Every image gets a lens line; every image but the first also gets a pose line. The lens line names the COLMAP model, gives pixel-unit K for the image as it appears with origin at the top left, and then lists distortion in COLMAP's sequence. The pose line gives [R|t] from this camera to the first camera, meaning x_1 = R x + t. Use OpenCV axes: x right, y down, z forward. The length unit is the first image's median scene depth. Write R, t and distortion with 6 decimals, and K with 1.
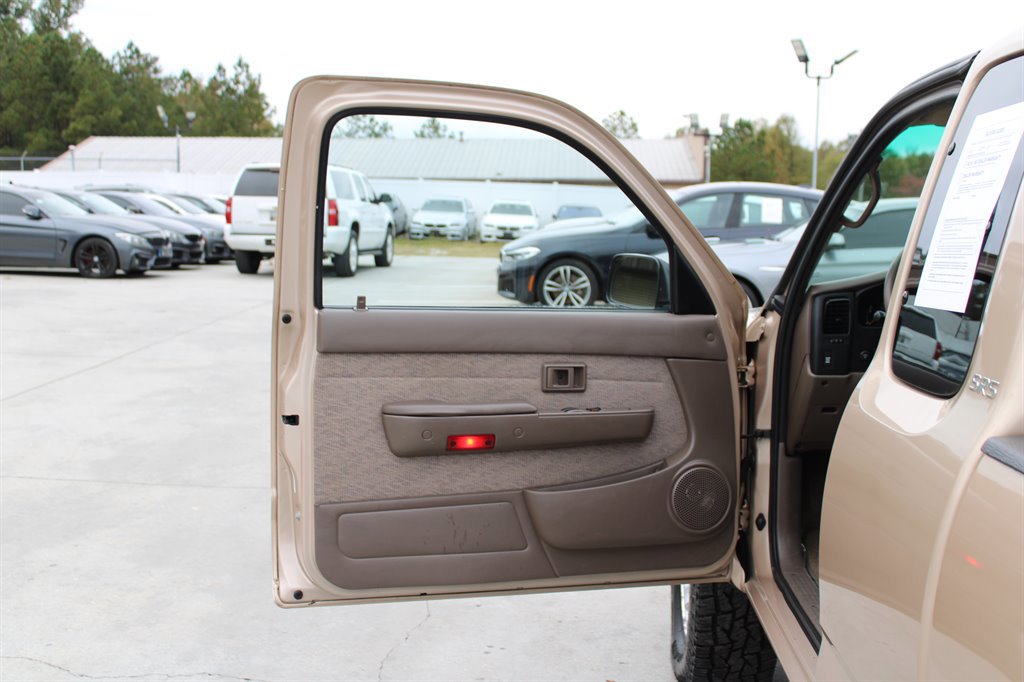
lens RADIAL K [[1225.2, 0, 512.0], [0, 1225.2, 341.0], [0, 0, 1]] dist [-0.057788, 0.012145]
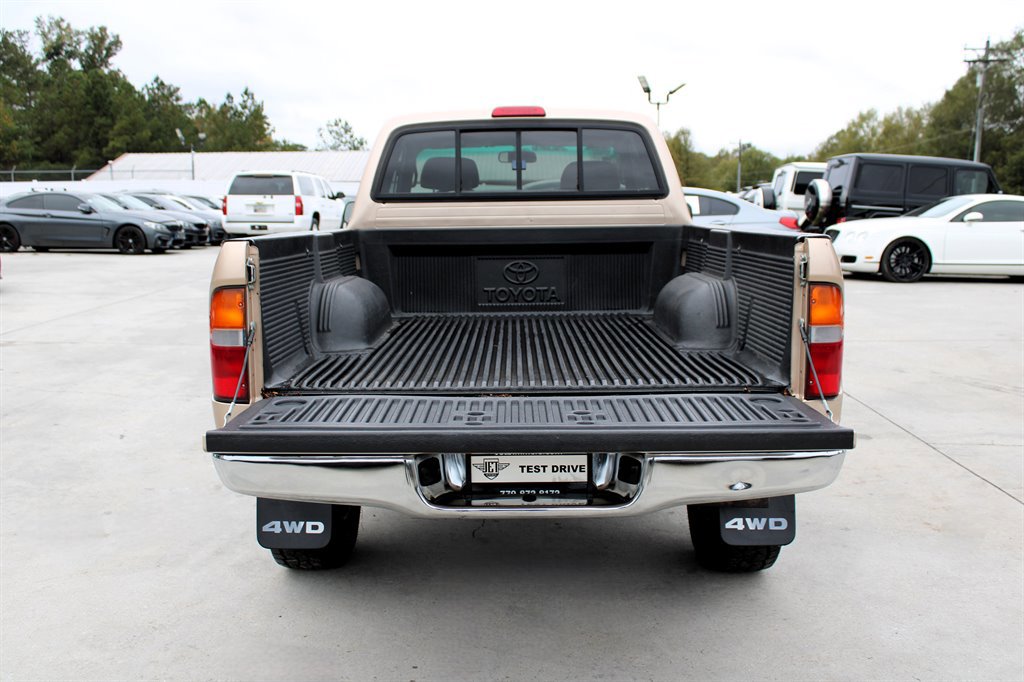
lens RADIAL K [[1017.2, 0, 512.0], [0, 1017.2, 341.0], [0, 0, 1]] dist [-0.134098, 0.147420]
pose [[0.999357, -0.016400, 0.031873, 0.014160], [0.015641, 0.999591, 0.023930, 0.006375], [-0.032253, -0.023416, 0.999205, -0.040598]]
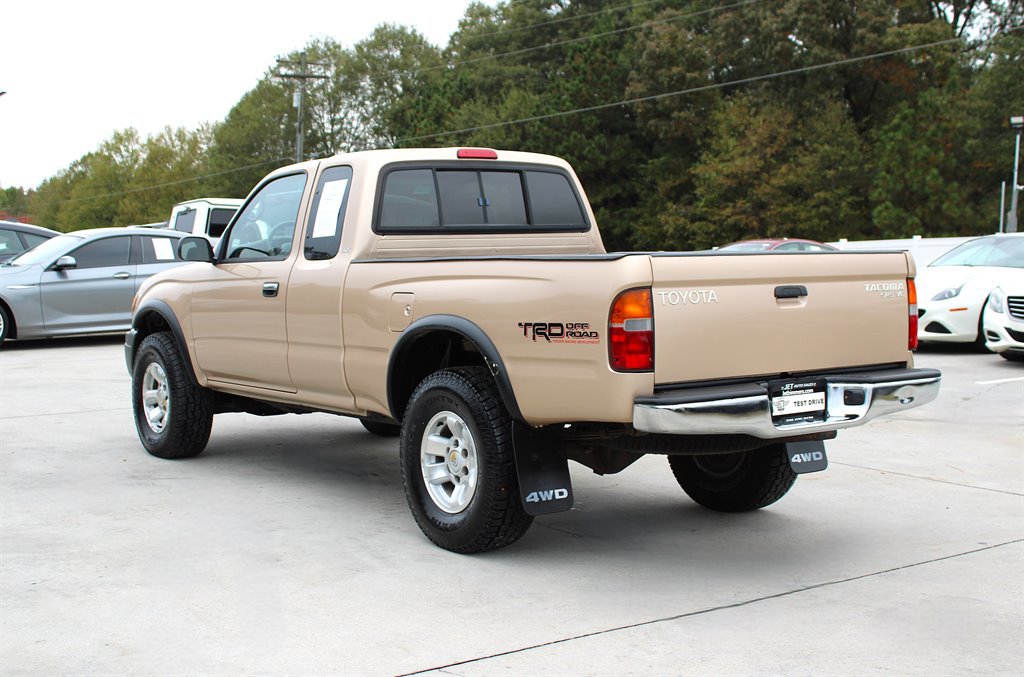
lens RADIAL K [[1397.5, 0, 512.0], [0, 1397.5, 338.5], [0, 0, 1]] dist [-0.041228, -0.056713]
pose [[0.781823, -0.053660, 0.621187, -0.037141], [0.082898, 0.996391, -0.018265, 0.008192], [-0.617965, 0.065775, 0.783450, -0.052915]]
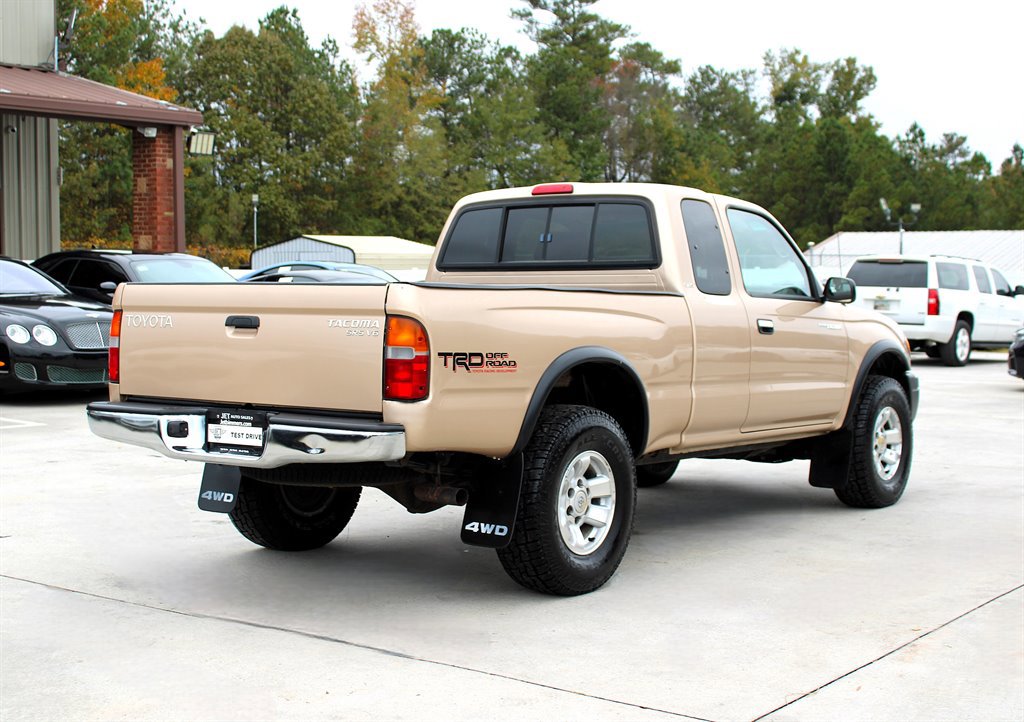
lens RADIAL K [[1528.8, 0, 512.0], [0, 1528.8, 361.0], [0, 0, 1]] dist [-0.019794, -0.031714]
pose [[0.829436, 0.026356, -0.557980, 0.067394], [-0.071462, 0.995685, -0.059196, 0.011114], [0.554013, 0.088974, 0.827740, -0.061844]]
